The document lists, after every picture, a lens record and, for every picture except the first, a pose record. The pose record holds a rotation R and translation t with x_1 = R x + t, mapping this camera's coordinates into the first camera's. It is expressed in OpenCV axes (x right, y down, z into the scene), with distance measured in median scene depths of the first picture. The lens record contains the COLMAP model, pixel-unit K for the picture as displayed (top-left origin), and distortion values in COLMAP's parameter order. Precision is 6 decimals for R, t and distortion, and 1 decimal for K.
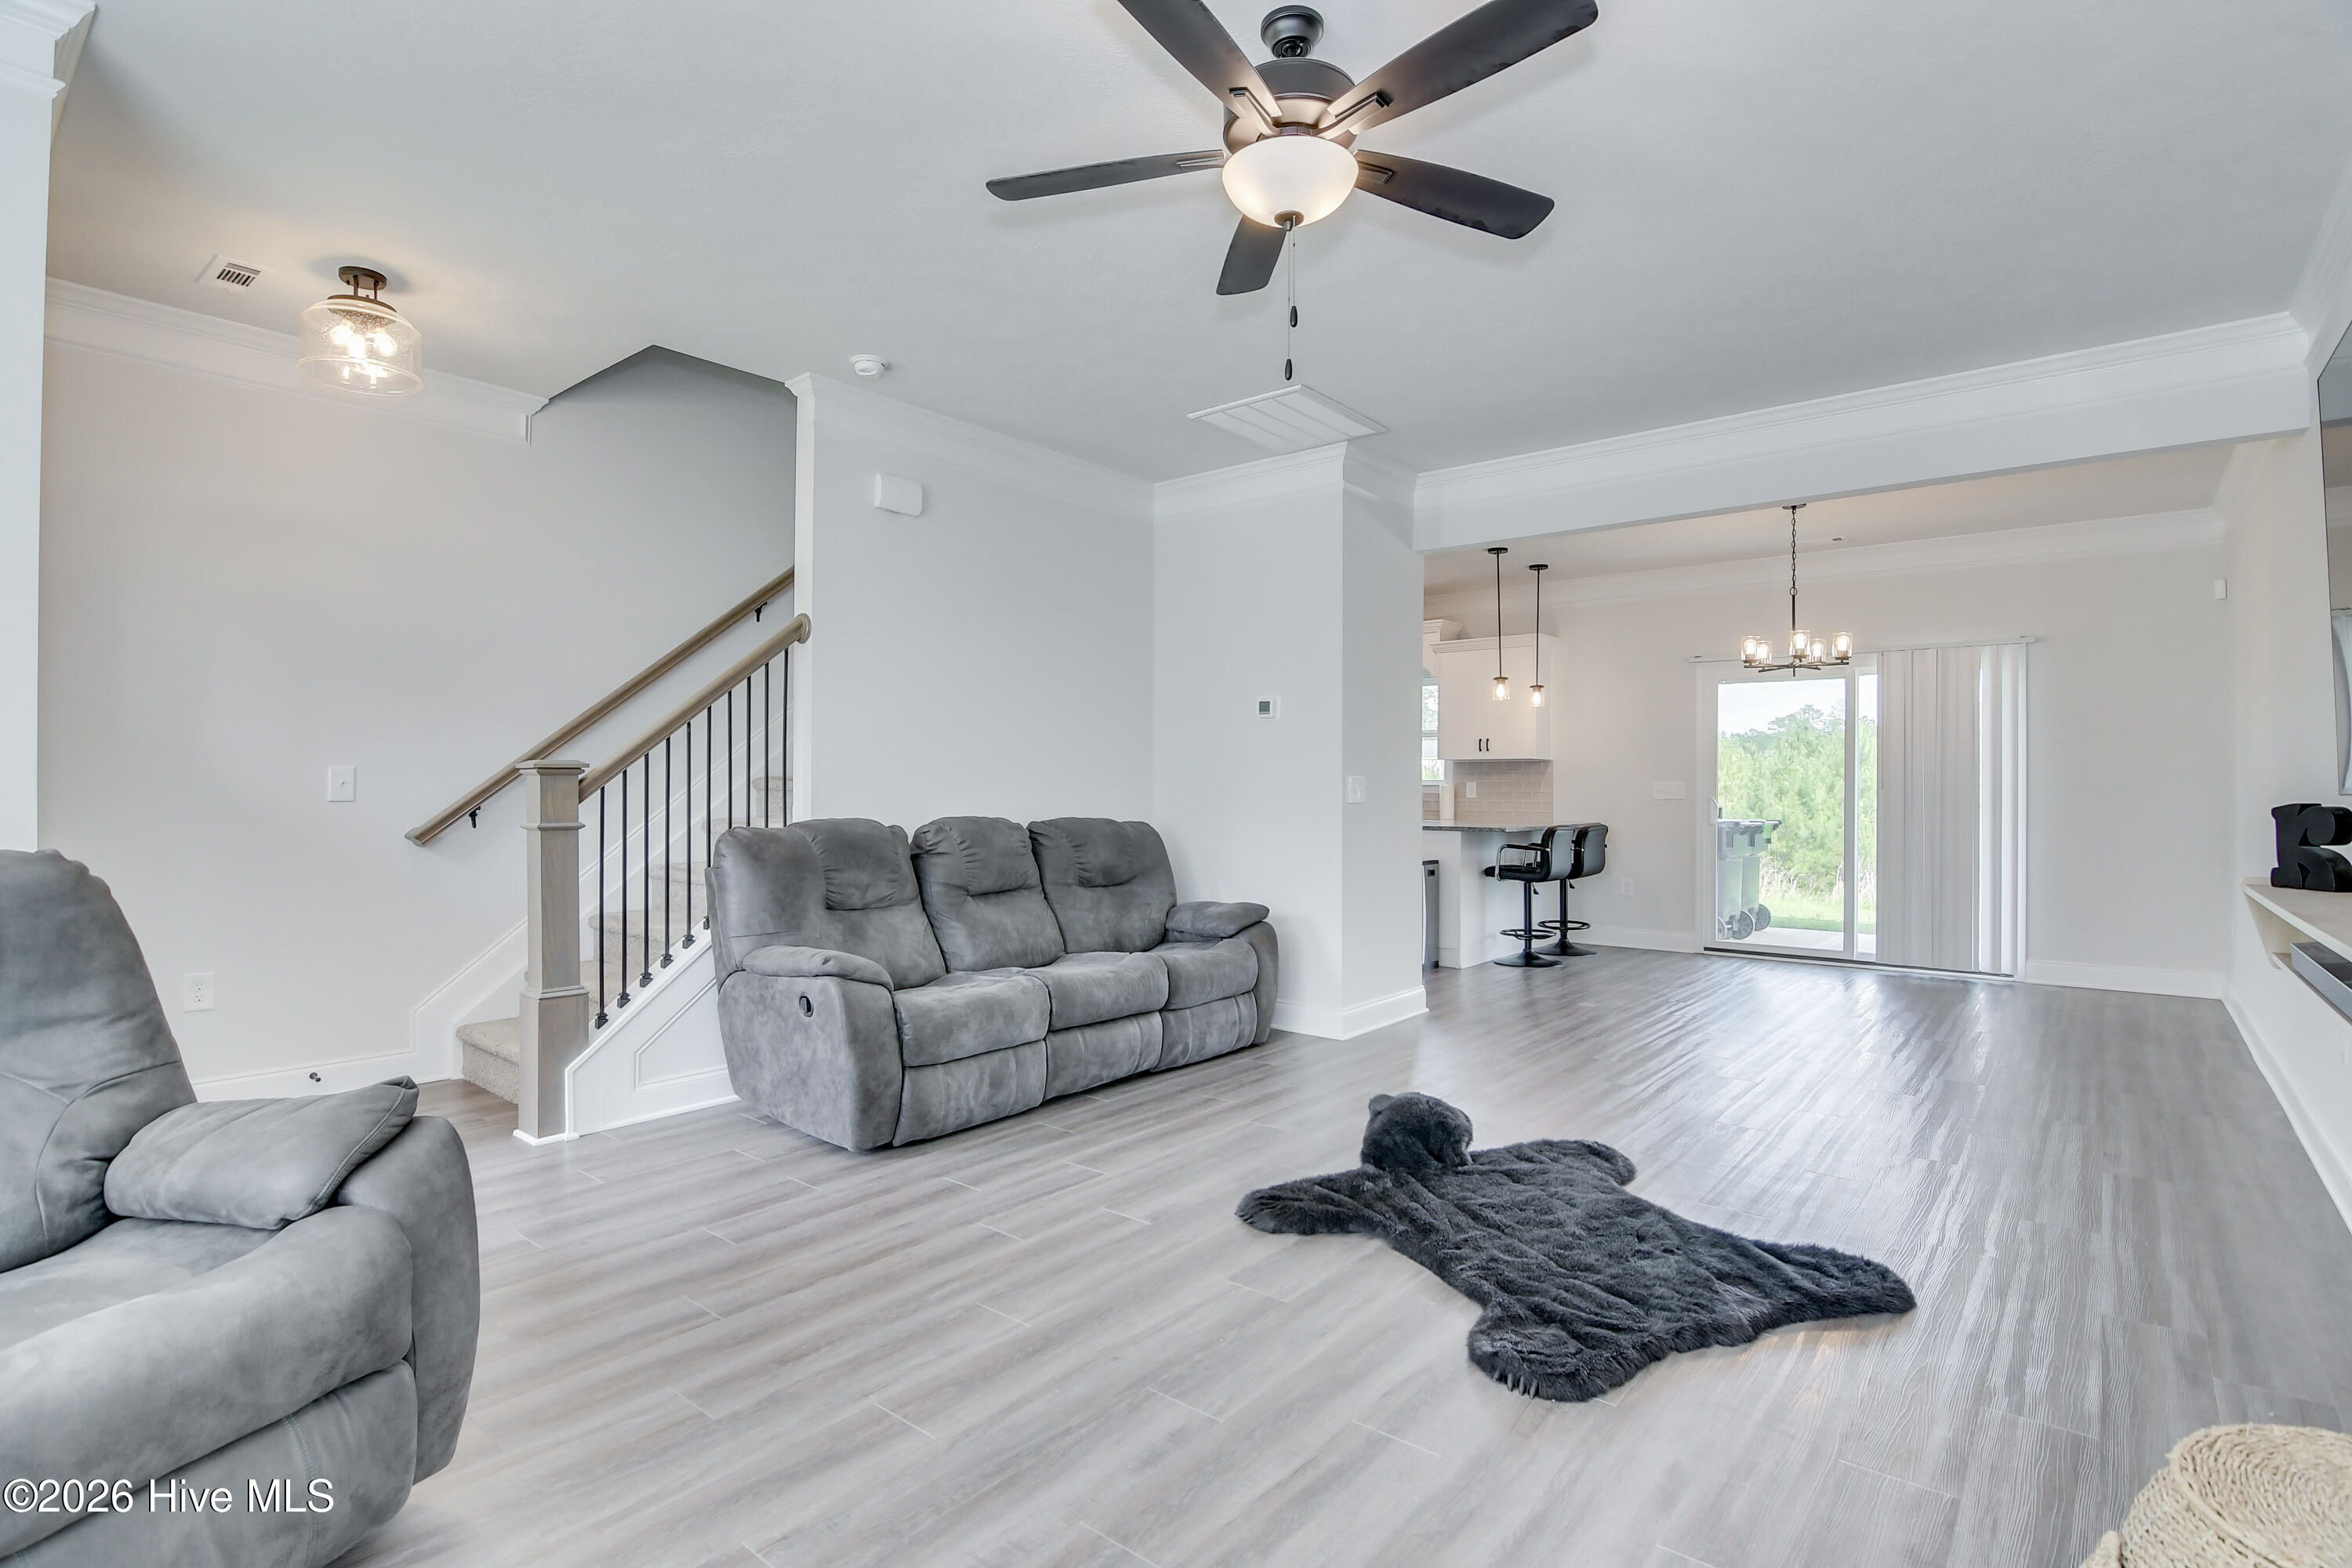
lens RADIAL K [[1140.5, 0, 1166.6], [0, 1140.5, 790.8], [0, 0, 1]] dist [0.002866, -0.020371]
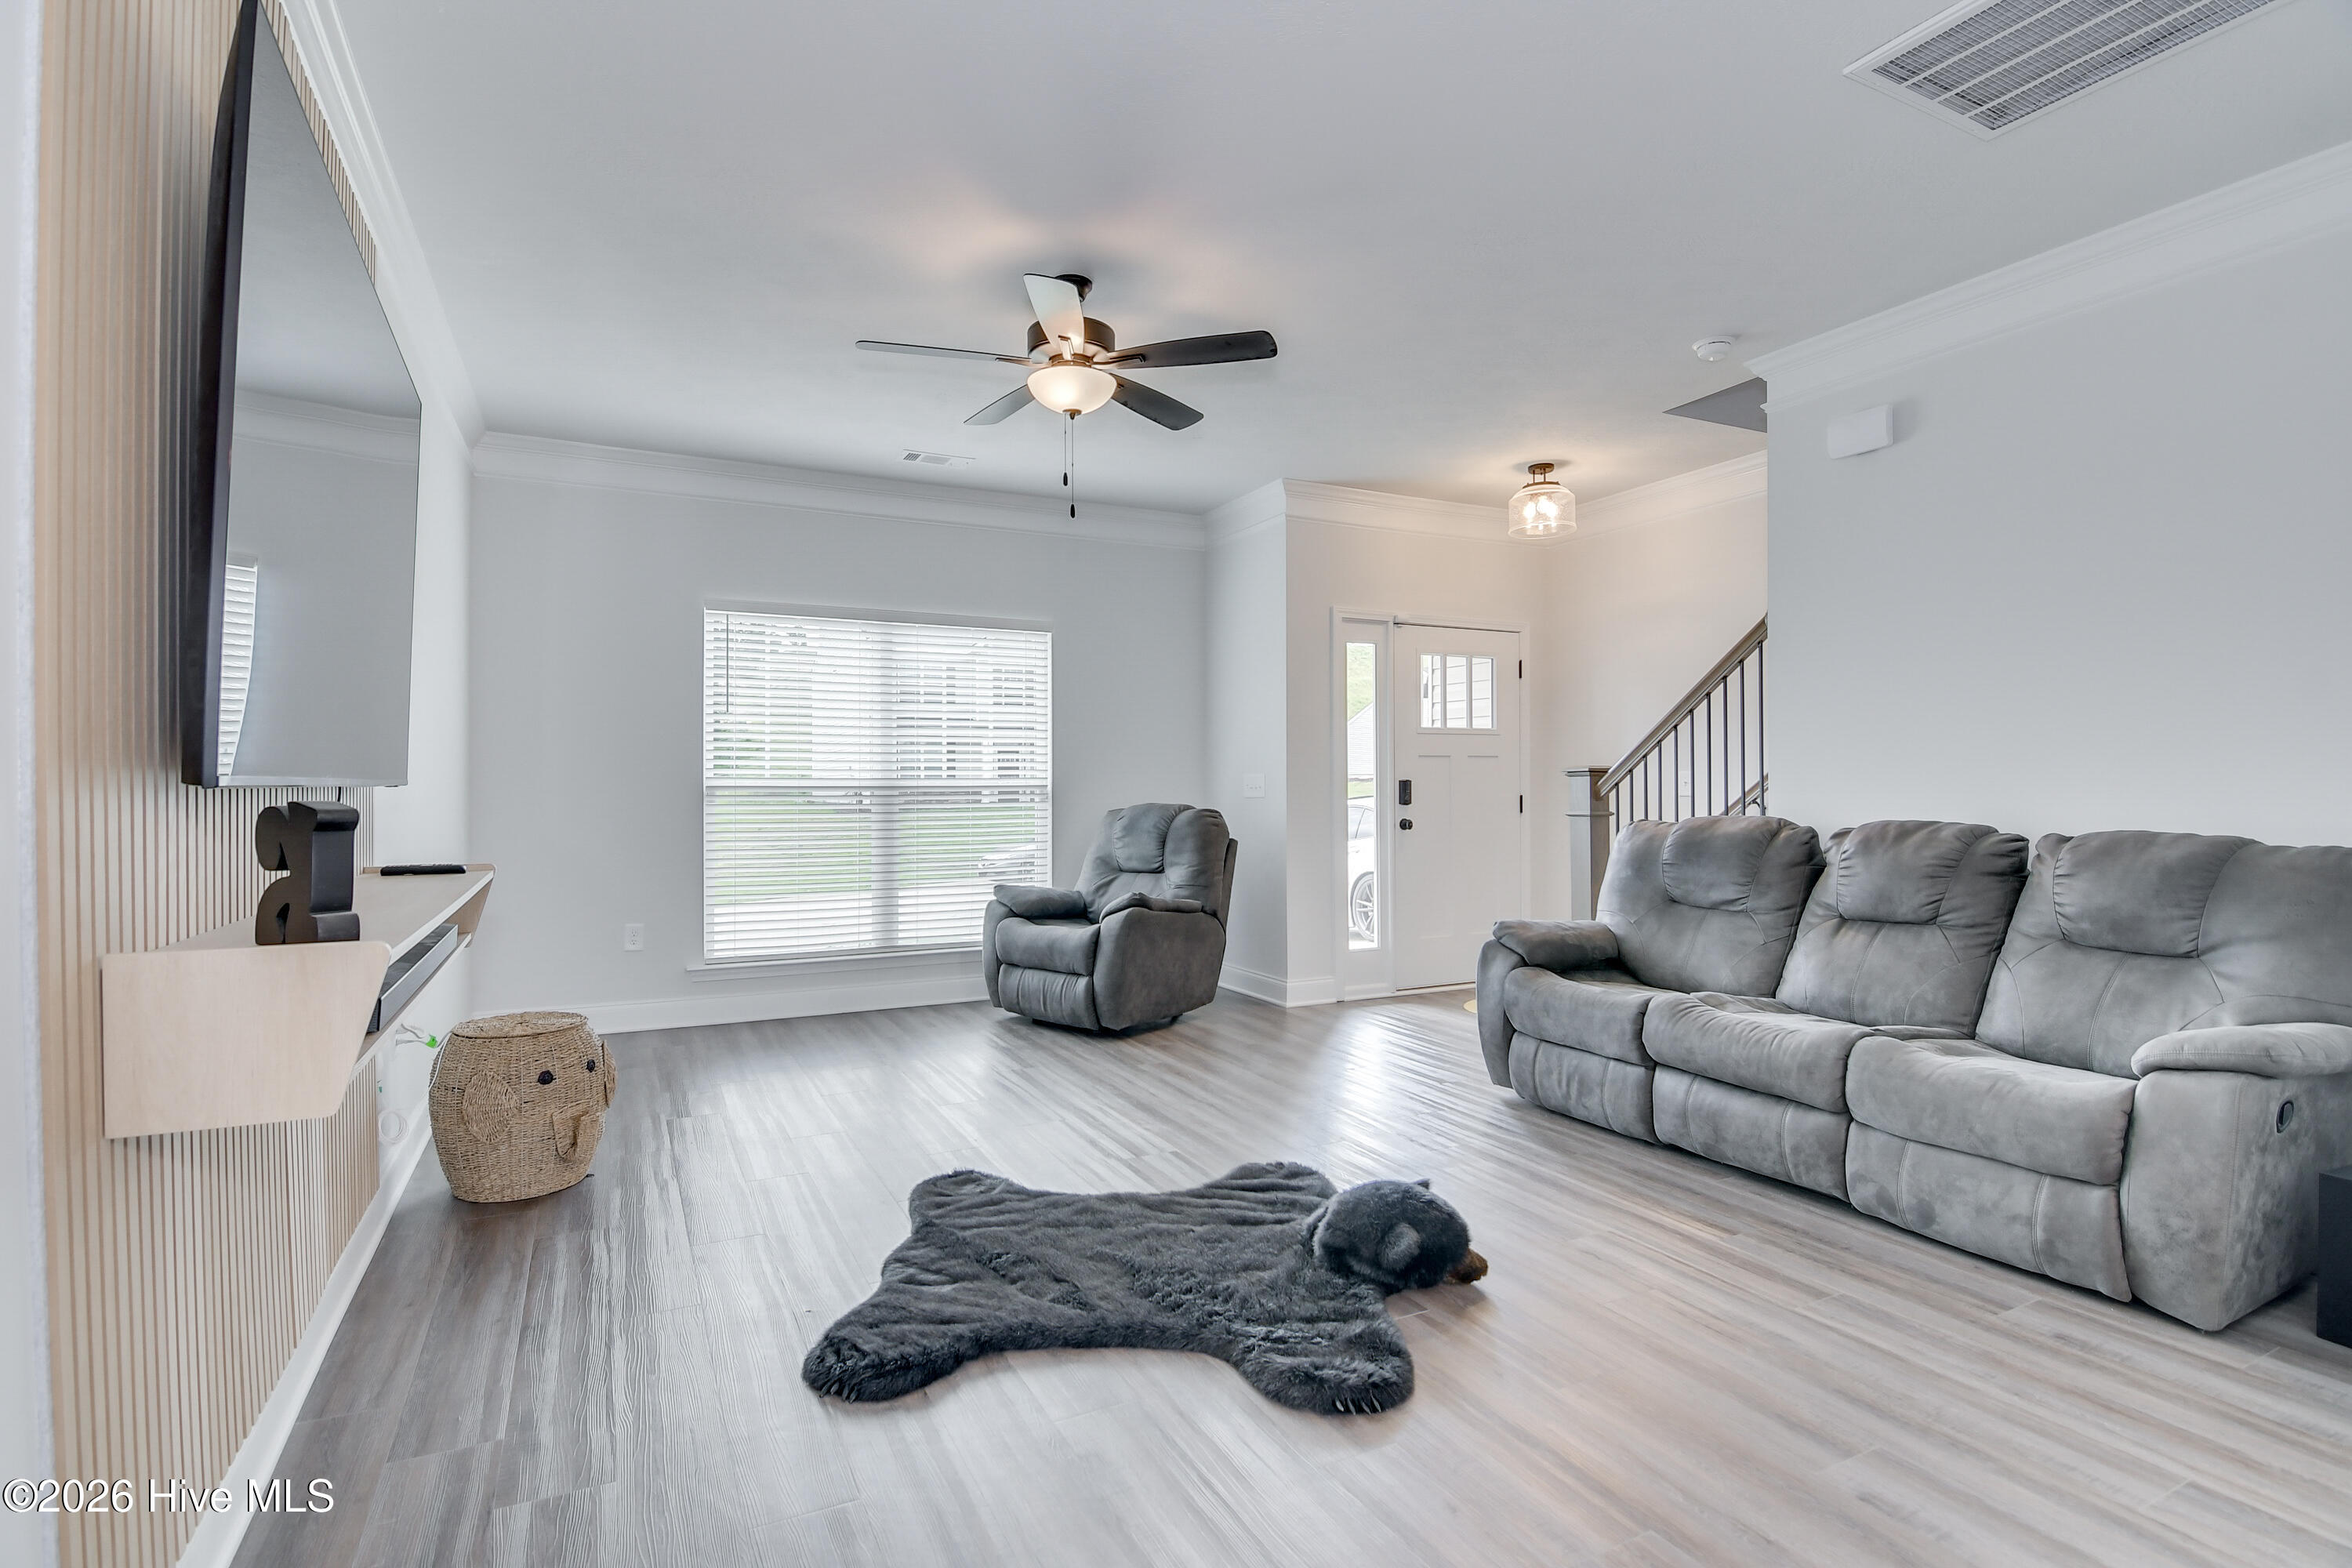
lens RADIAL K [[1140.5, 0, 1166.6], [0, 1140.5, 790.8], [0, 0, 1]] dist [0.002866, -0.020371]
pose [[-0.402092, -0.008389, -0.915561, 0.954196], [-0.006224, 0.999960, -0.006429, 0.011970], [0.915578, 0.003113, -0.402128, 1.130807]]
